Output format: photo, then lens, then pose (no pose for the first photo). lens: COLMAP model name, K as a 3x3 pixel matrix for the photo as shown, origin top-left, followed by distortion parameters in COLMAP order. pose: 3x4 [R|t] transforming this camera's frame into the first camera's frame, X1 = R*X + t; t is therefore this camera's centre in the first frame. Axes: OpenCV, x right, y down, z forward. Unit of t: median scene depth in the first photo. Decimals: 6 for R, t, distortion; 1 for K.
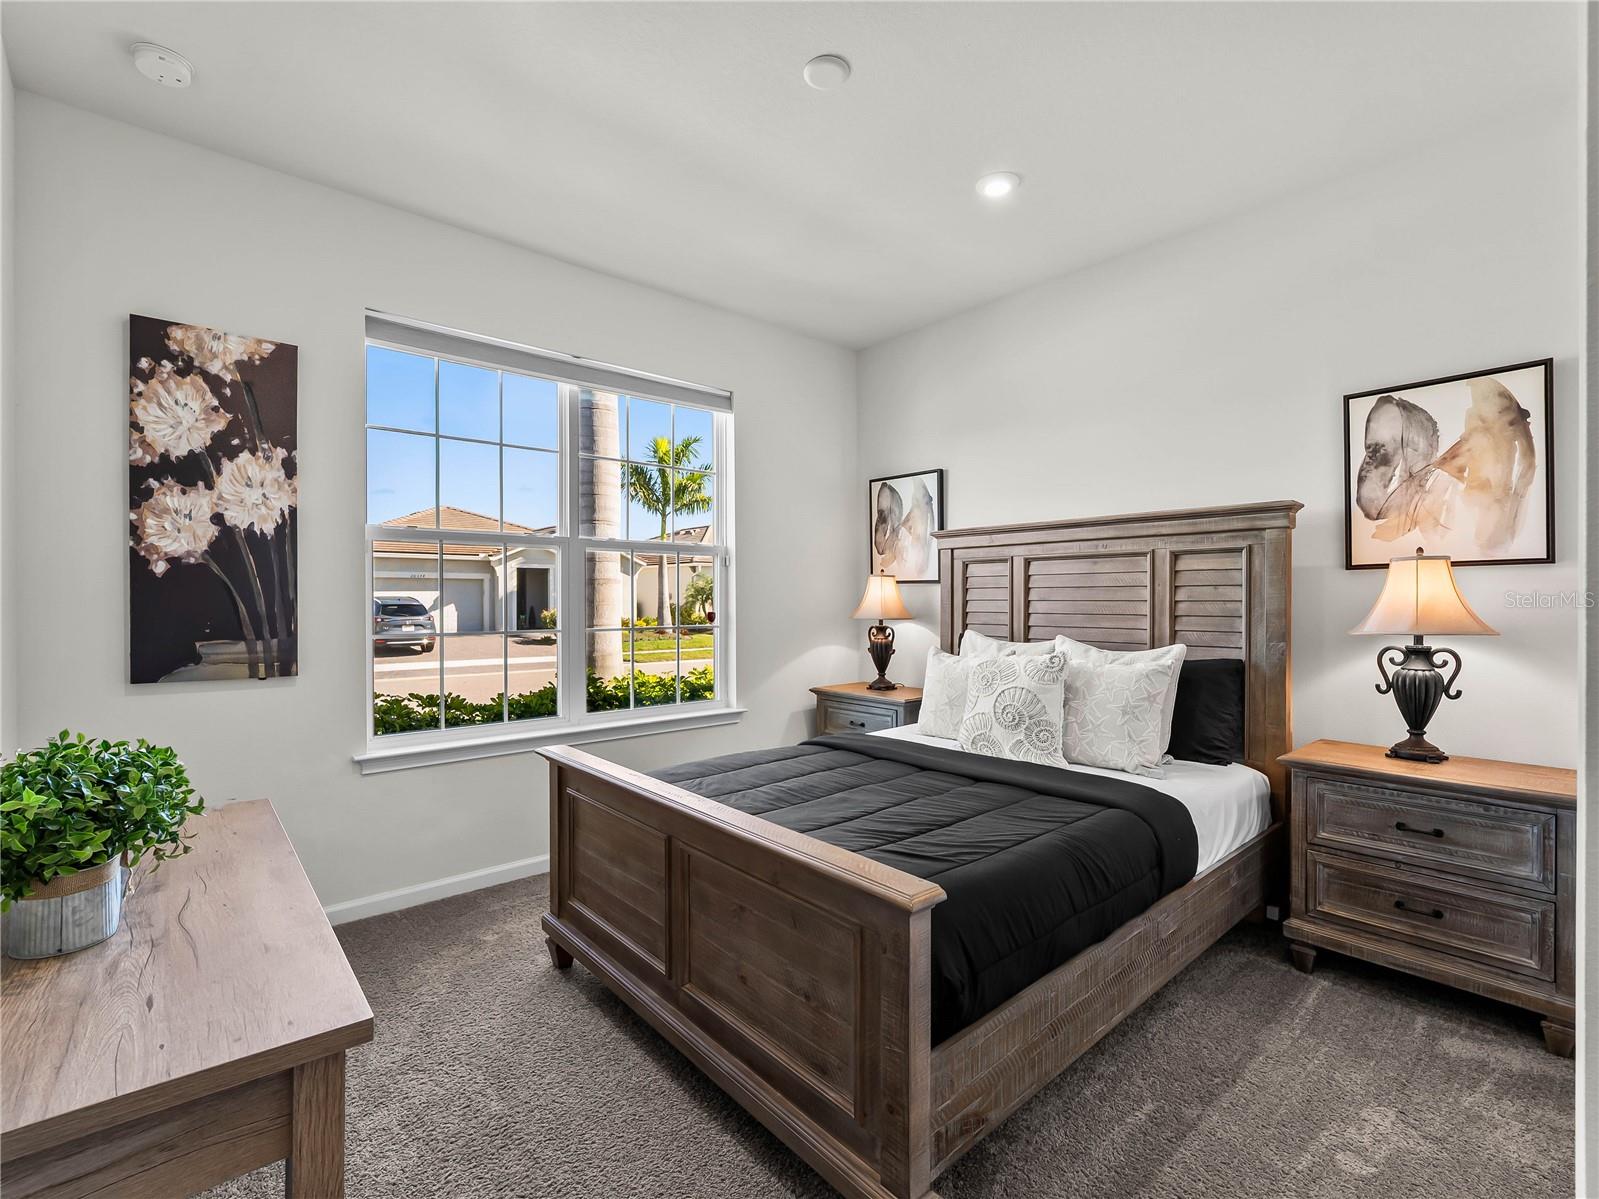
lens RADIAL K [[731.5, 0, 802.0], [0, 731.5, 601.6], [0, 0, 1]] dist [0.013442, 0.001082]
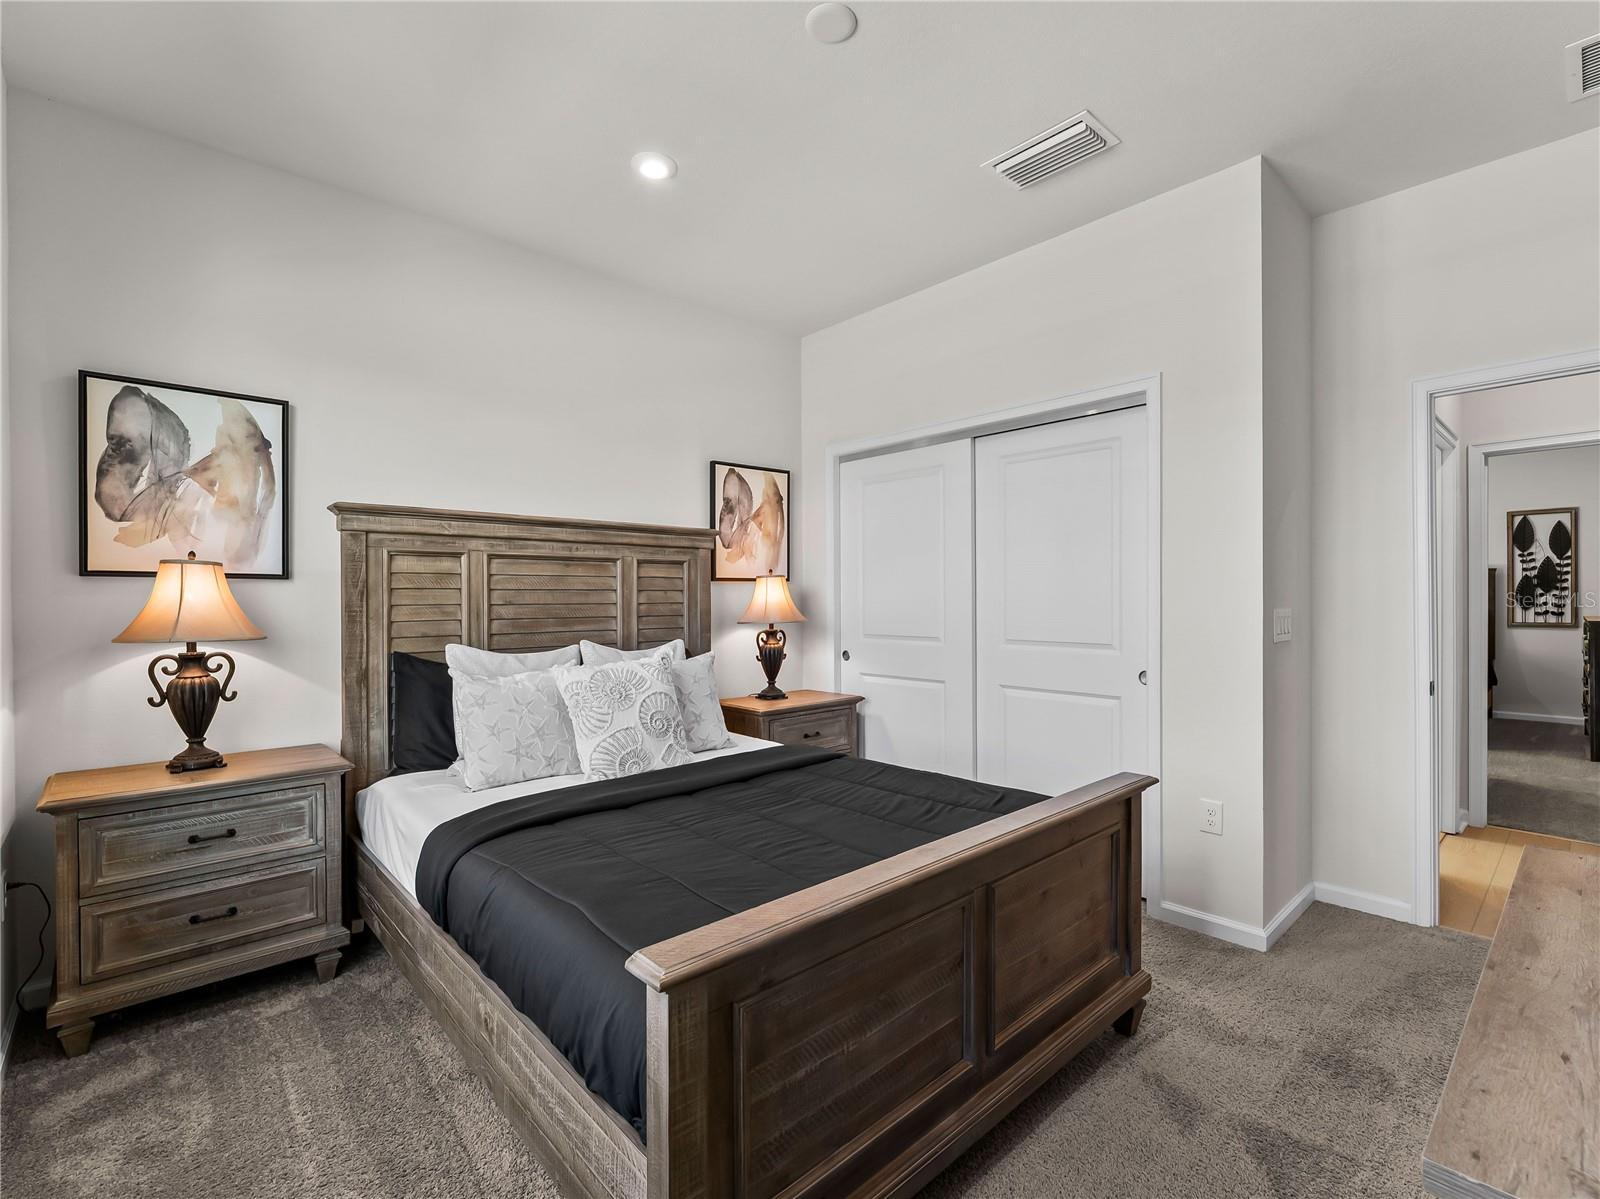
lens RADIAL K [[731.9, 0, 786.7], [0, 731.9, 600.8], [0, 0, 1]] dist [0.013442, 0.001082]
pose [[-0.001344, 0.000504, 0.999999, -0.165761], [0.011911, 0.999929, -0.000488, -0.000424], [-0.999928, 0.011911, -0.001350, 0.203450]]
